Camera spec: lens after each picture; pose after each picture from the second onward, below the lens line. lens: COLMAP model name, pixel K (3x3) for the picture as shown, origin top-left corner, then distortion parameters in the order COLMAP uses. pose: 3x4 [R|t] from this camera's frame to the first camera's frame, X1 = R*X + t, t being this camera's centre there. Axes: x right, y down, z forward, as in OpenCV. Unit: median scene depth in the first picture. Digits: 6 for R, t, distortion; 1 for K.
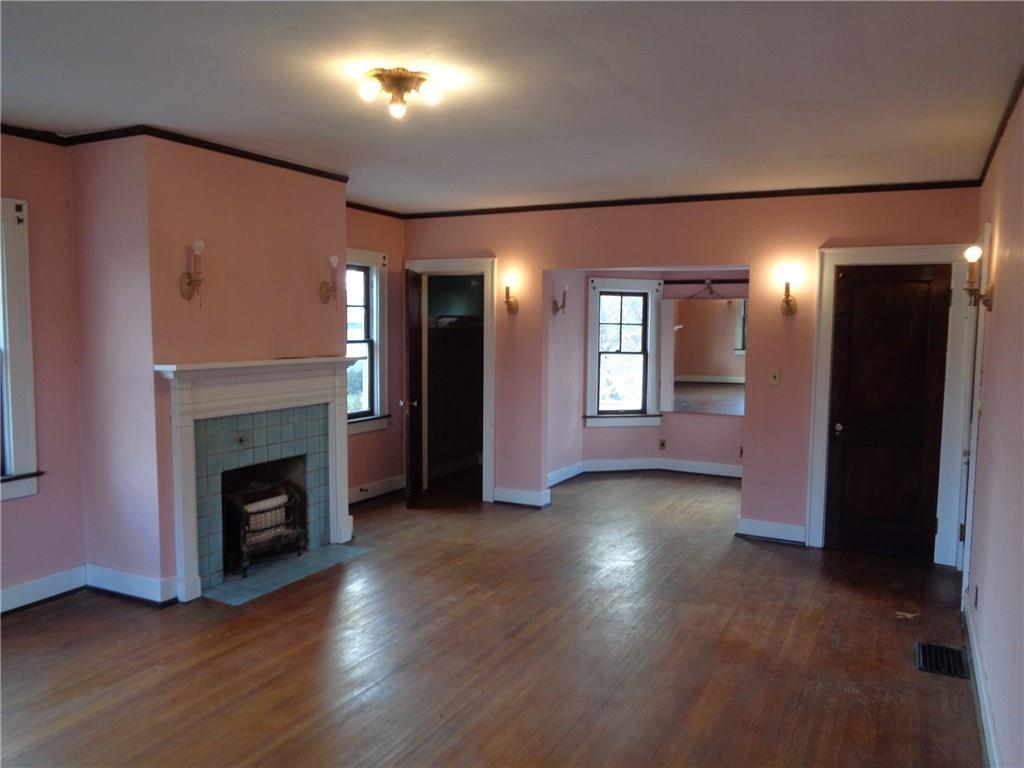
lens RADIAL K [[774.3, 0, 513.3], [0, 774.3, 385.7], [0, 0, 1]] dist [0.000553, 0.004308]
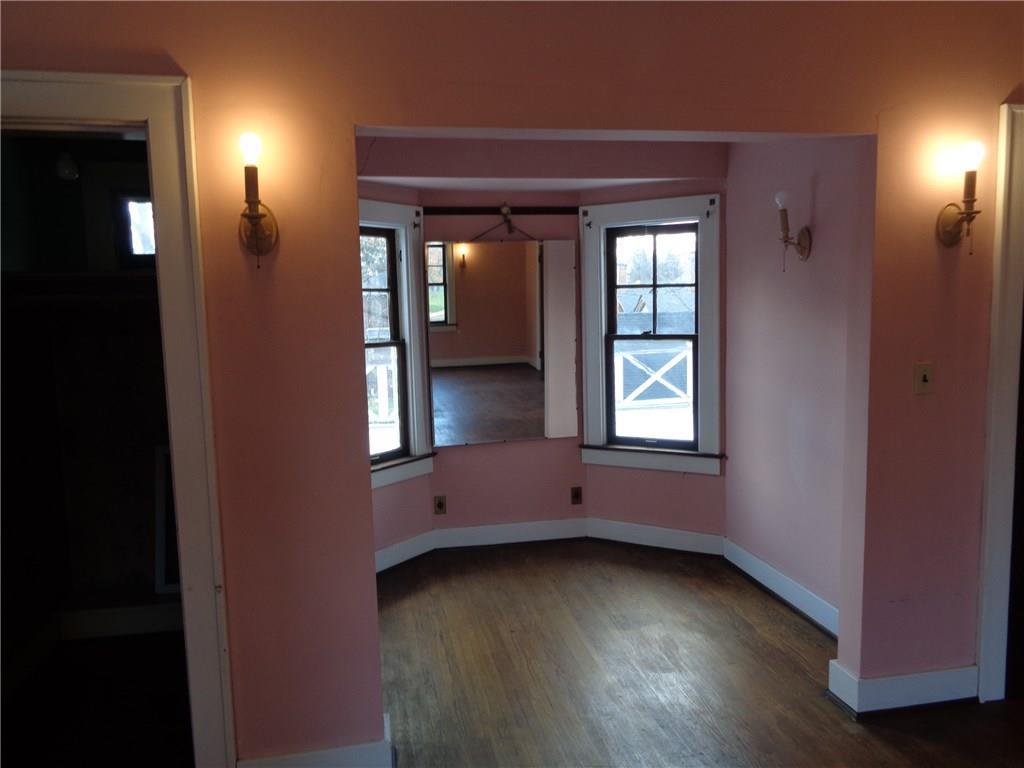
lens RADIAL K [[774.3, 0, 511.1], [0, 774.3, 389.3], [0, 0, 1]] dist [0.000553, 0.004308]
pose [[0.777982, -0.098742, 0.620478, -0.109310], [0.080762, 0.995097, 0.057096, -0.036183], [-0.623074, 0.005692, 0.782142, 0.554352]]
